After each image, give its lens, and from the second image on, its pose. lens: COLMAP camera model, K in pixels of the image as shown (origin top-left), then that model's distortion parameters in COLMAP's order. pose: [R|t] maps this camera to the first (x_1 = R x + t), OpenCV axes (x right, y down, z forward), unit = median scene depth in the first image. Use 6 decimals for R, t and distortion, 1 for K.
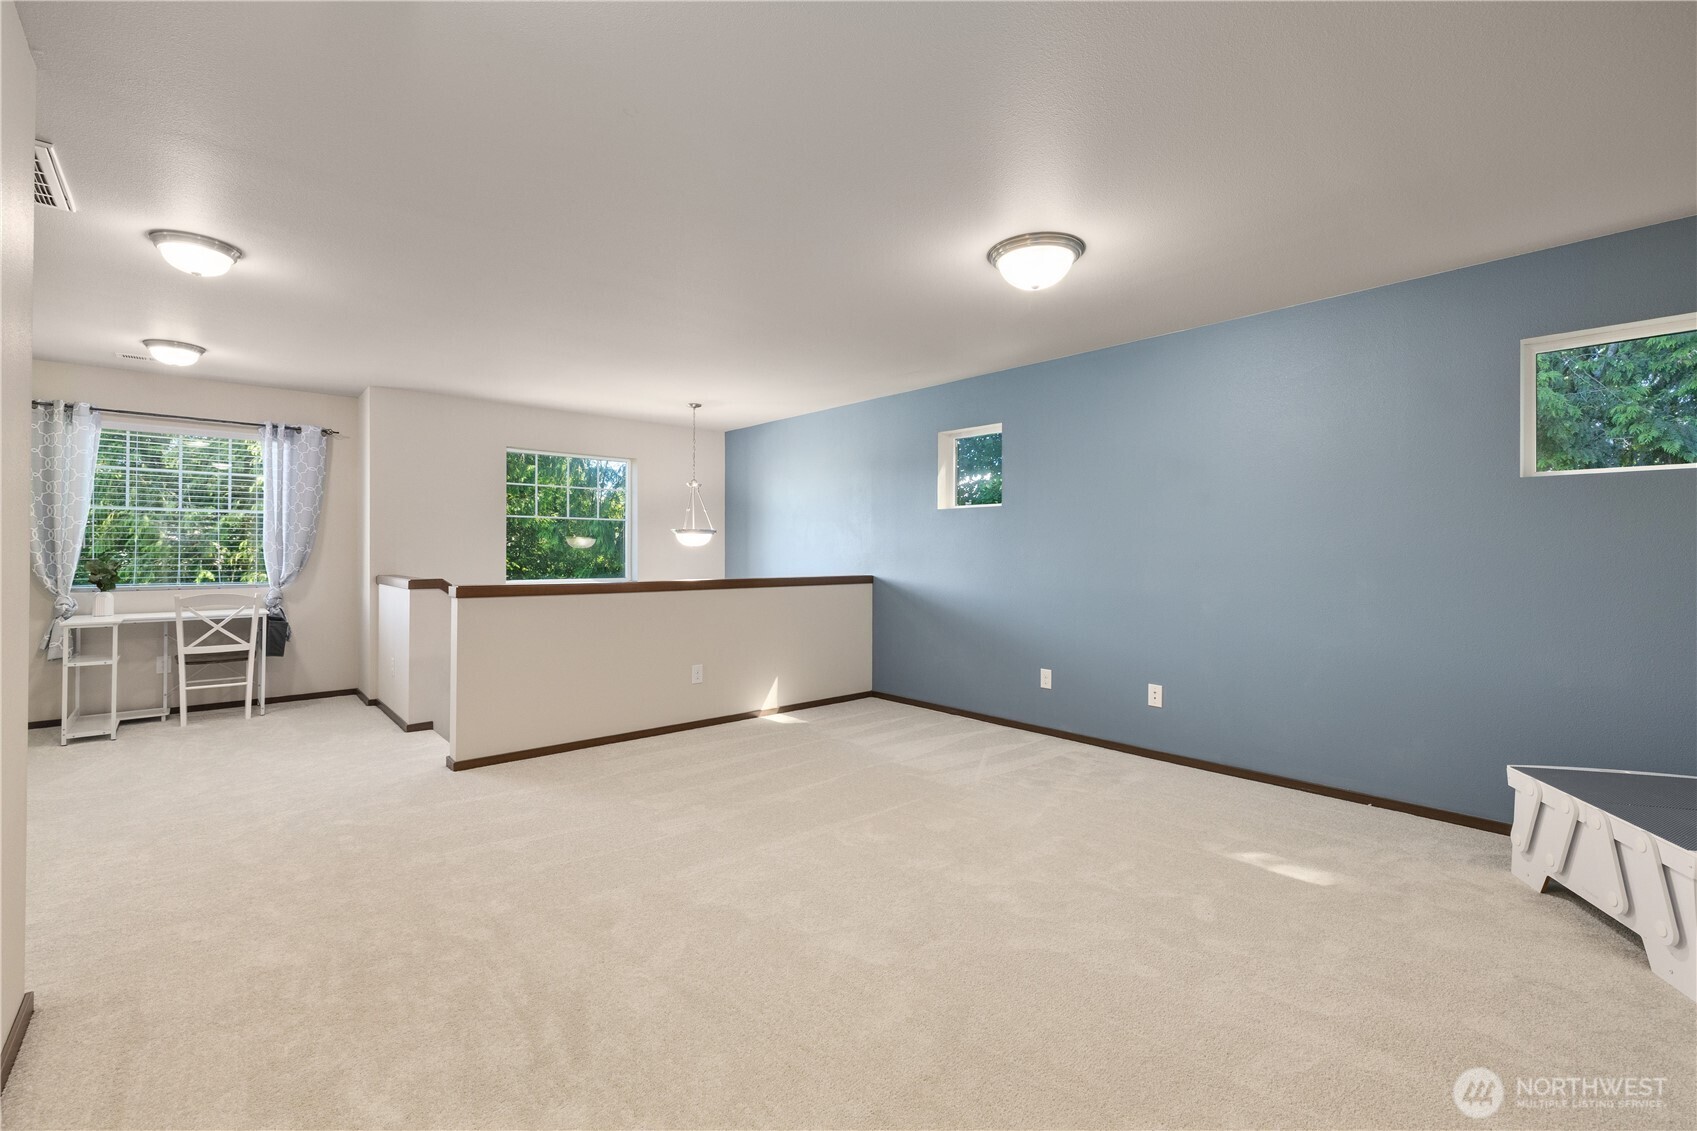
lens RADIAL K [[726.7, 0, 846.3], [0, 726.7, 552.3], [0, 0, 1]] dist [-0.001064, -0.000201]
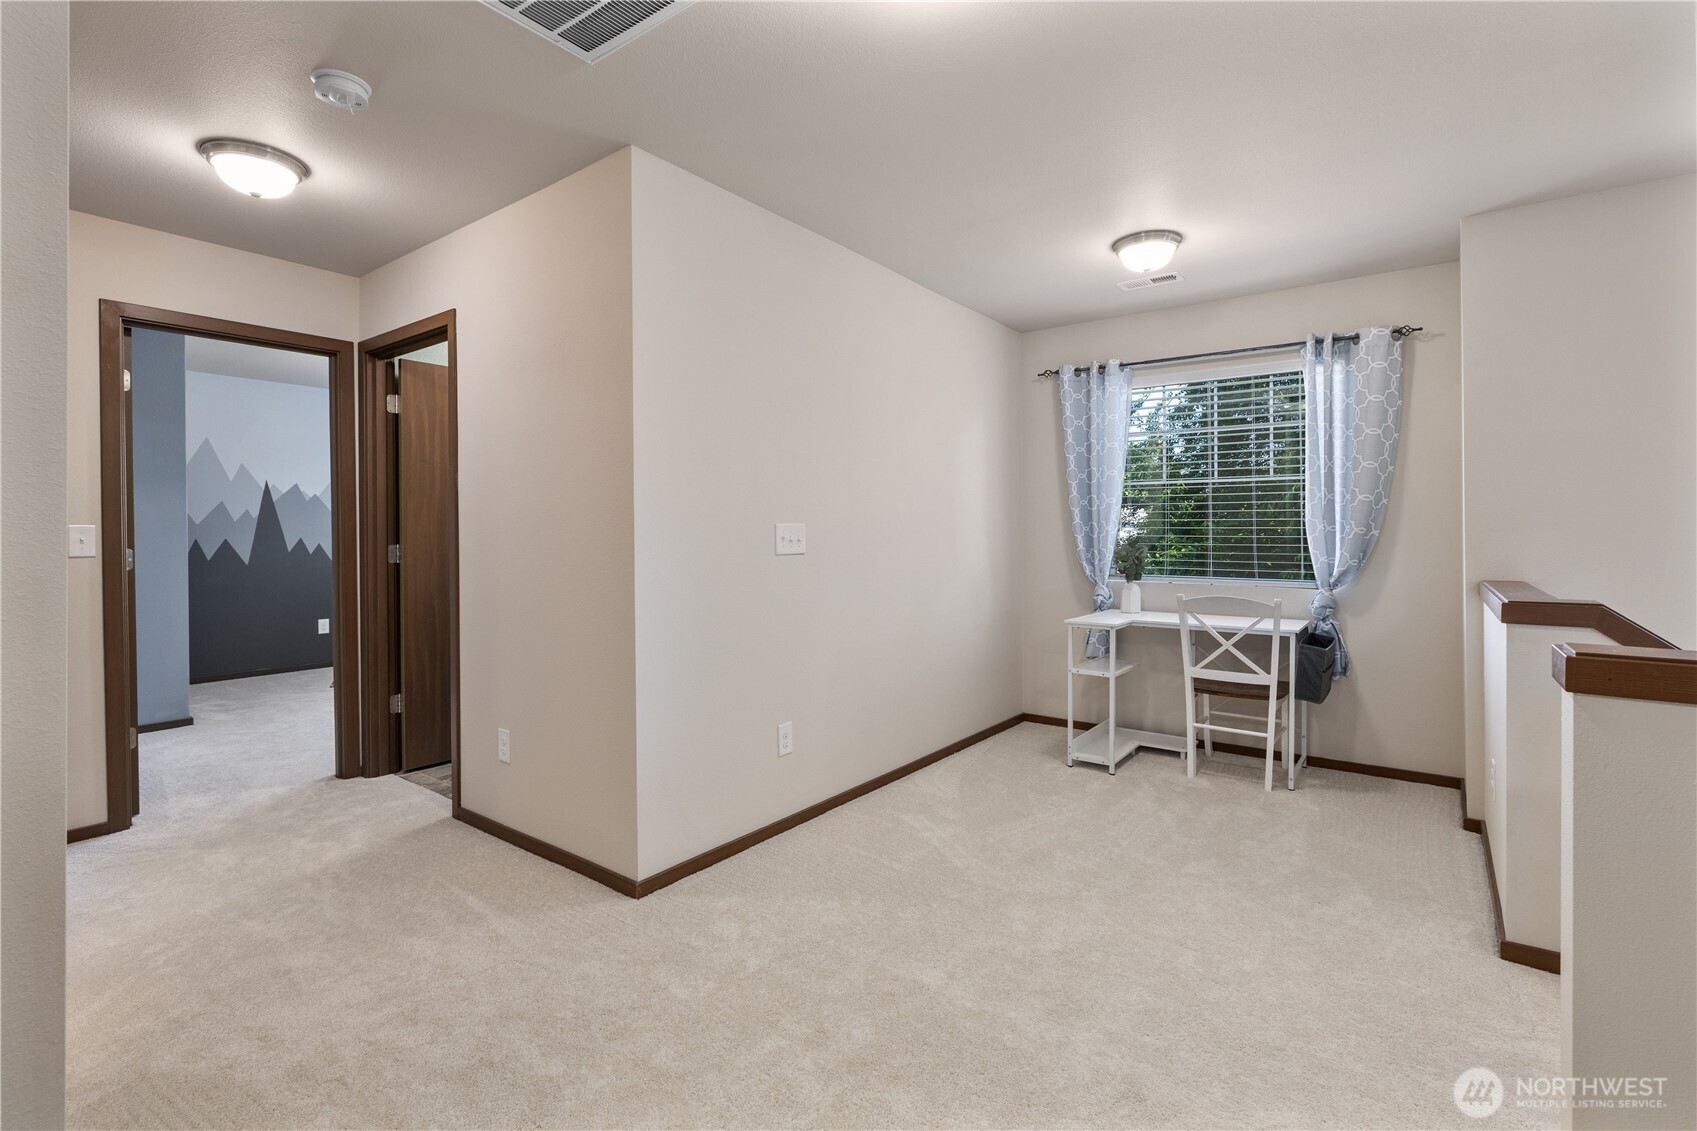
lens RADIAL K [[778.5, 0, 848.7], [0, 778.5, 526.6], [0, 0, 1]] dist [0.000394, -0.000077]
pose [[0.205995, -0.011754, -0.978482, -0.198278], [-0.000432, 0.999927, -0.012102, 0.000635], [0.978553, 0.002916, 0.205975, 0.450249]]
